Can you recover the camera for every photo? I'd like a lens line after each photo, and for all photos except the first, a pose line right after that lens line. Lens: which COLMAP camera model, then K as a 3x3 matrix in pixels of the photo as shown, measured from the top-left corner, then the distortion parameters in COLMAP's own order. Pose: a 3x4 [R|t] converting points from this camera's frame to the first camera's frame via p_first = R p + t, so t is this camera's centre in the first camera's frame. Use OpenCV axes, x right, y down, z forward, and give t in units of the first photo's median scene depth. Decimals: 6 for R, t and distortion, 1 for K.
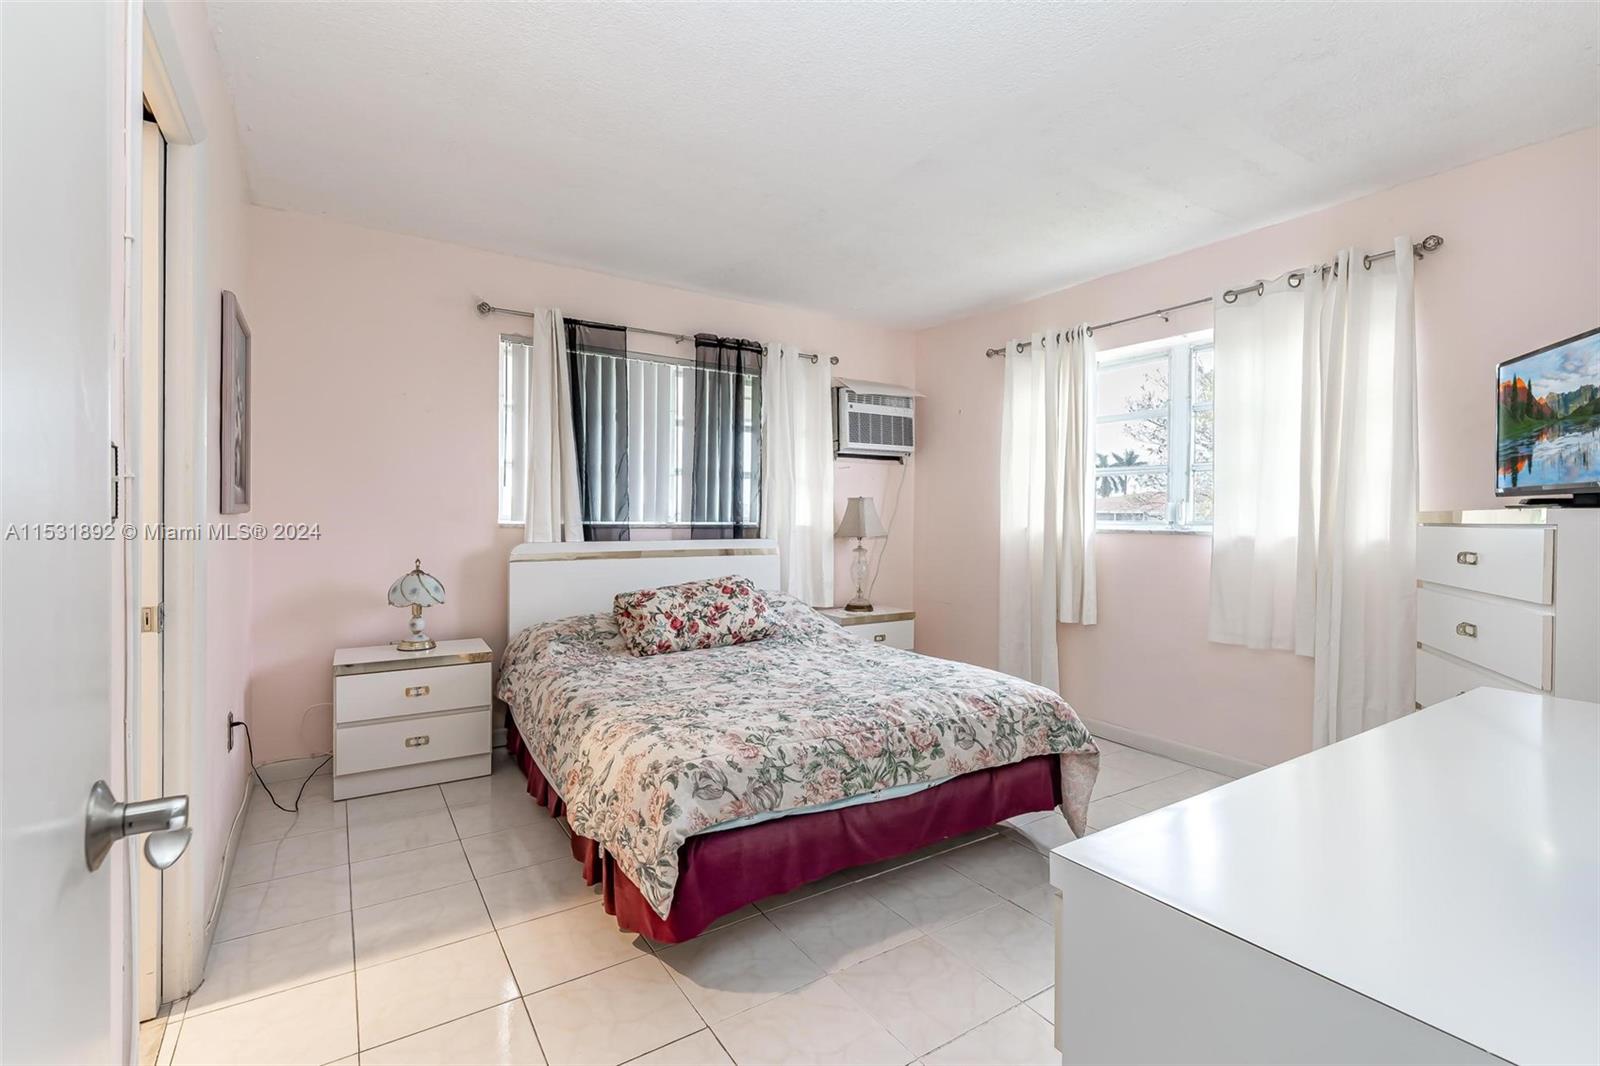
lens RADIAL K [[706.9, 0, 807.0], [0, 706.9, 525.2], [0, 0, 1]] dist [0.007714, -0.003947]
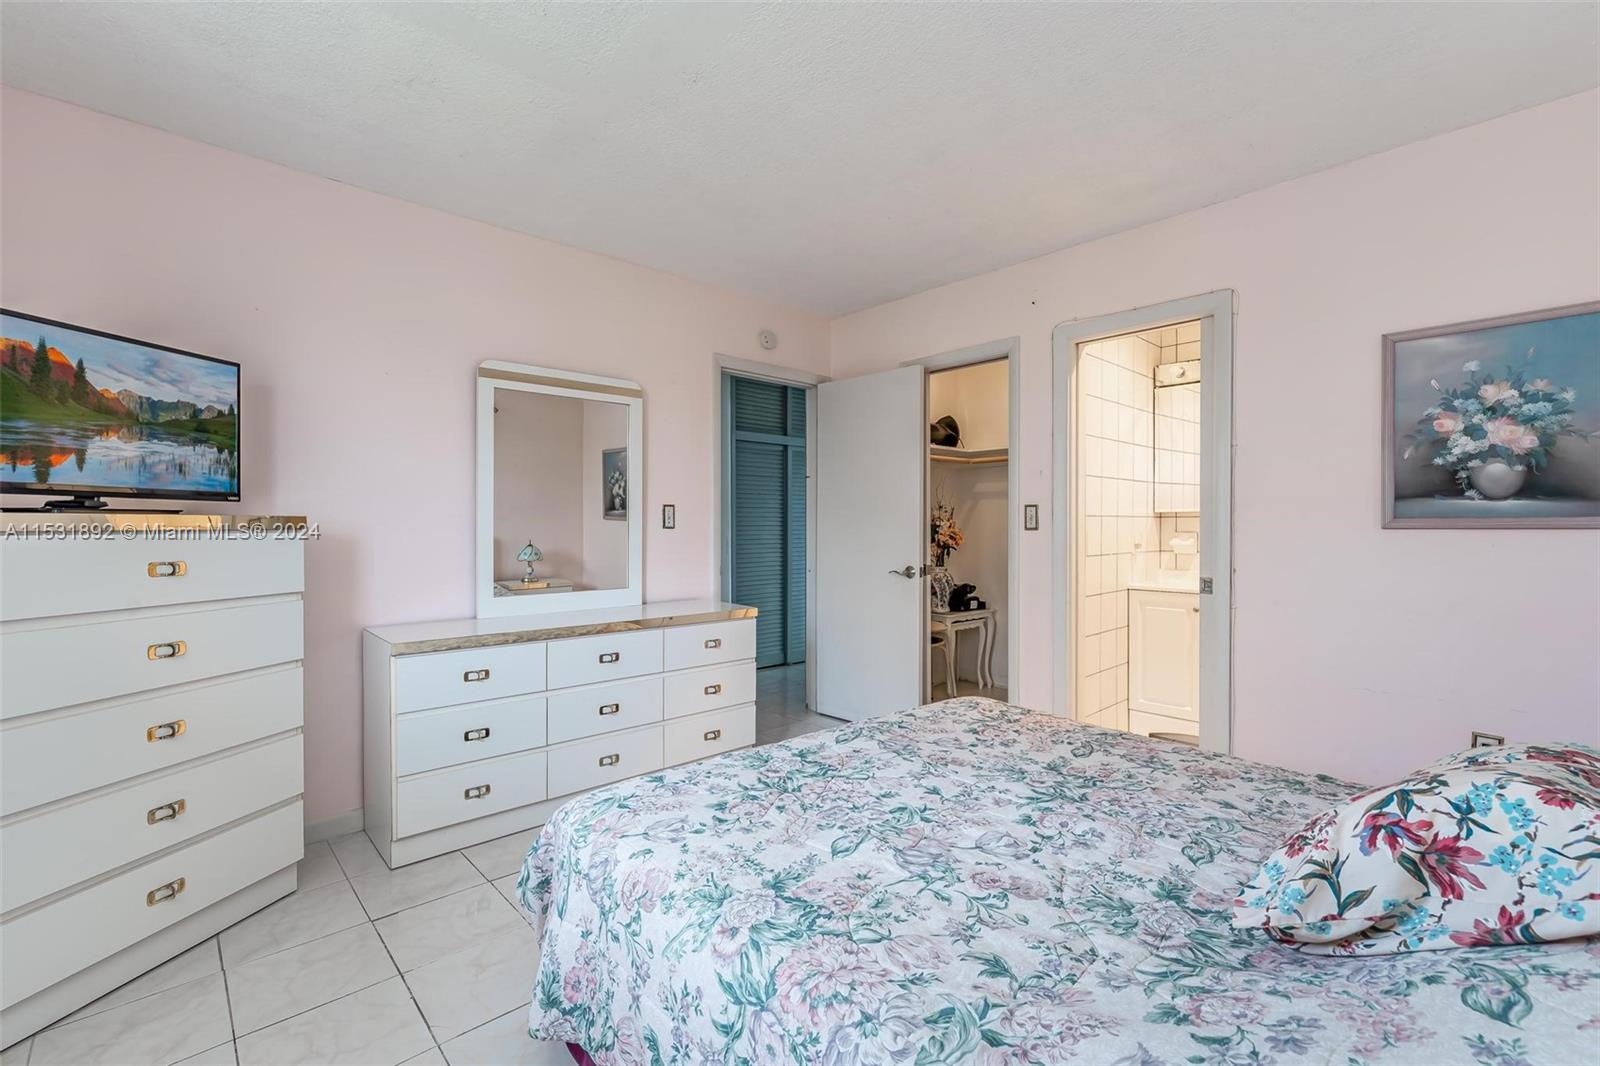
lens RADIAL K [[706.9, 0, 808.3], [0, 706.9, 533.1], [0, 0, 1]] dist [0.007714, -0.003947]
pose [[-0.987068, -0.006728, -0.160161, 0.201617], [-0.009784, 0.999785, 0.018296, -0.015615], [0.160004, 0.019627, -0.986921, 1.349409]]
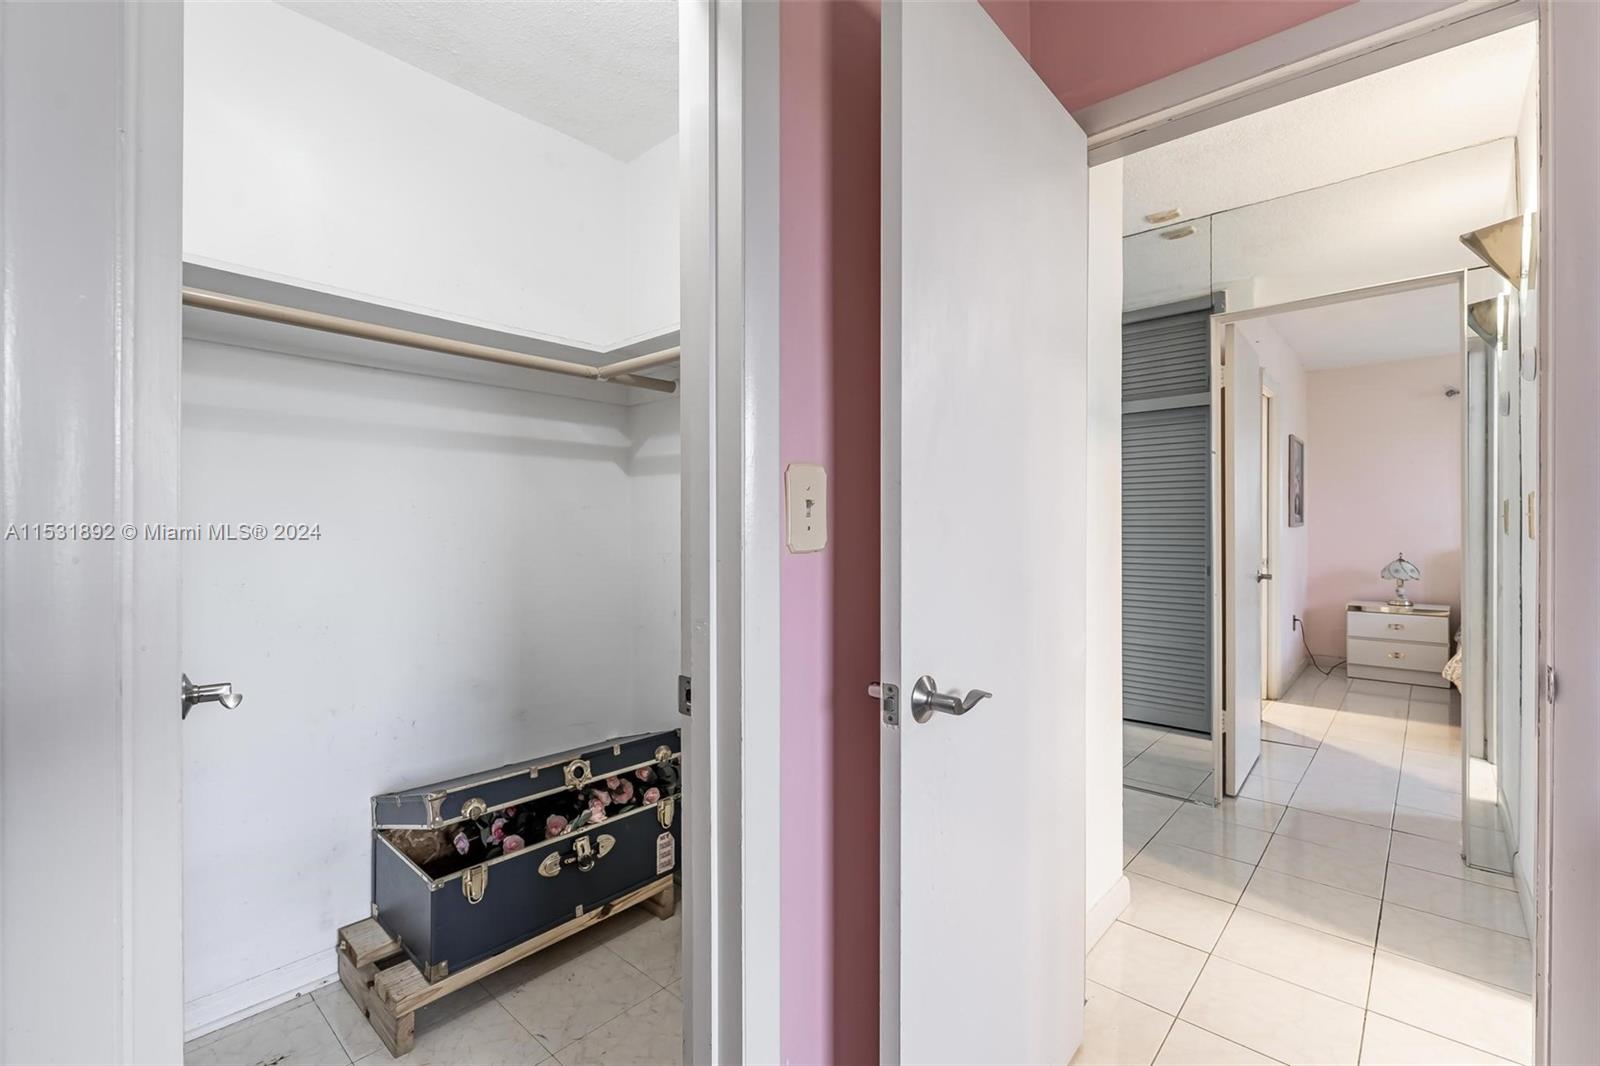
lens RADIAL K [[706.9, 0, 805.2], [0, 706.9, 533.9], [0, 0, 1]] dist [0.007714, -0.003947]
pose [[0.253320, -0.003492, -0.967376, 0.746447], [-0.005147, 0.999974, -0.004958, 0.019787], [0.967369, 0.006235, 0.253295, -0.825063]]
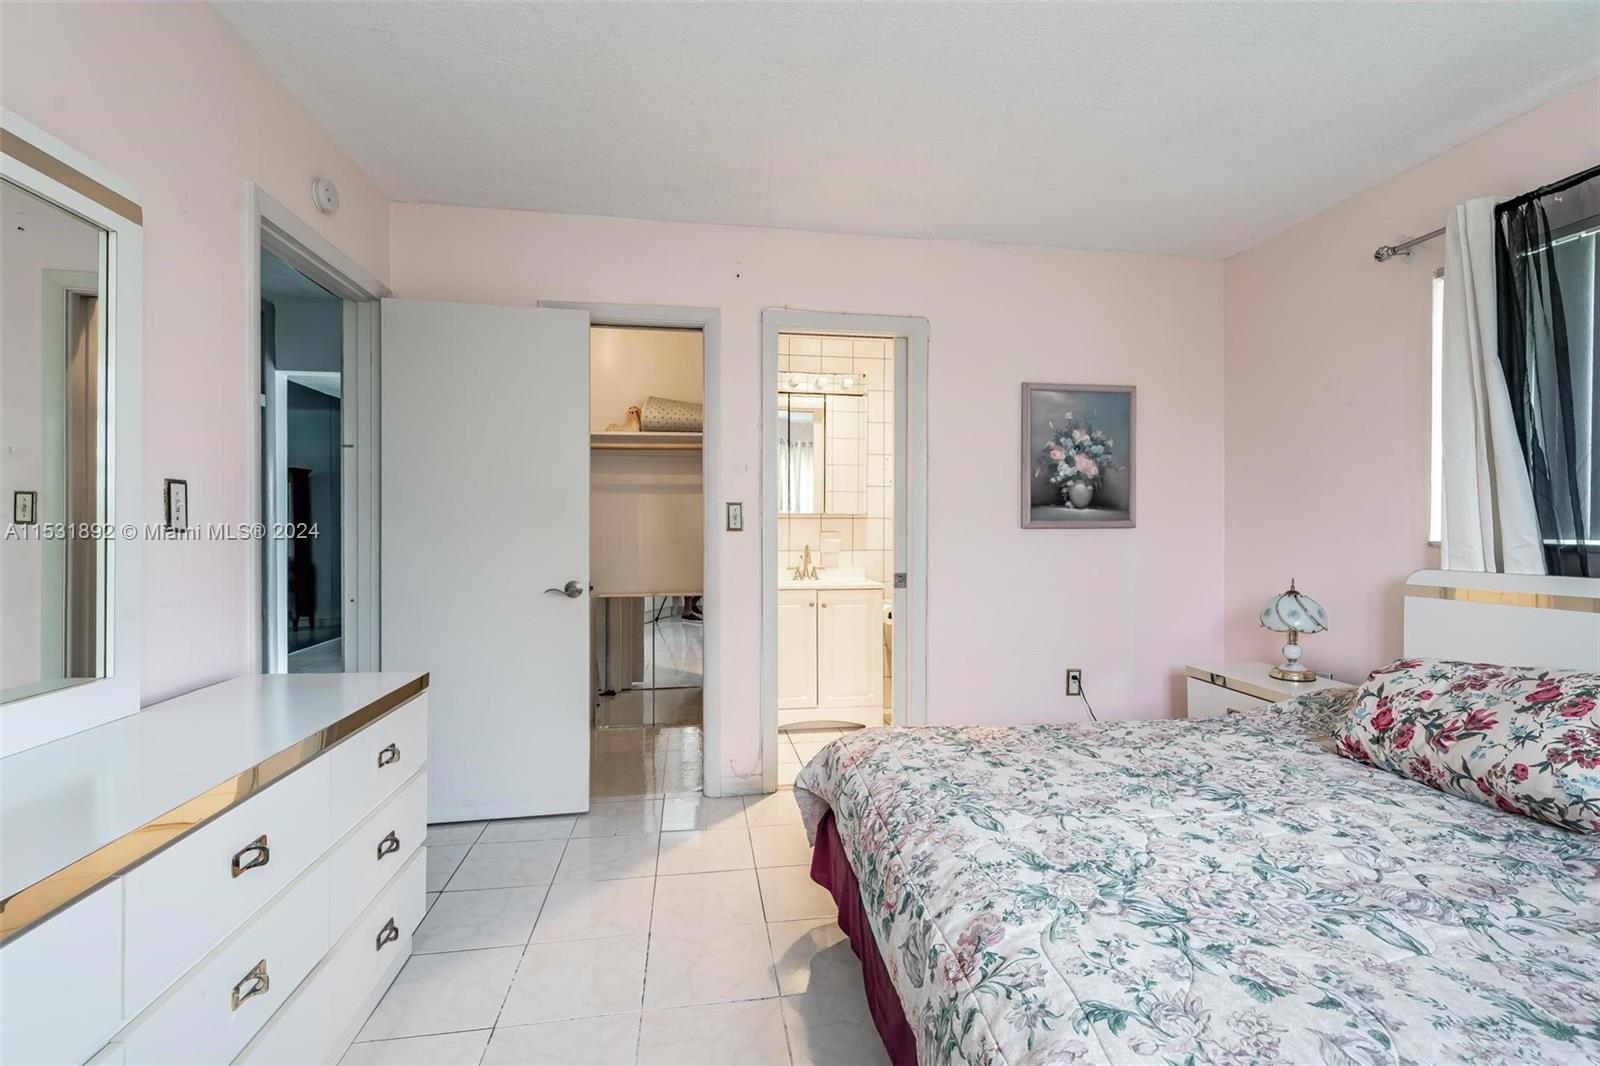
lens RADIAL K [[706.9, 0, 807.7], [0, 706.9, 524.3], [0, 0, 1]] dist [0.007714, -0.003947]
pose [[-0.407303, -0.011076, -0.913226, 0.525734], [-0.011868, 0.999906, -0.006834, -0.007394], [0.913216, 0.008055, -0.407396, 0.819372]]
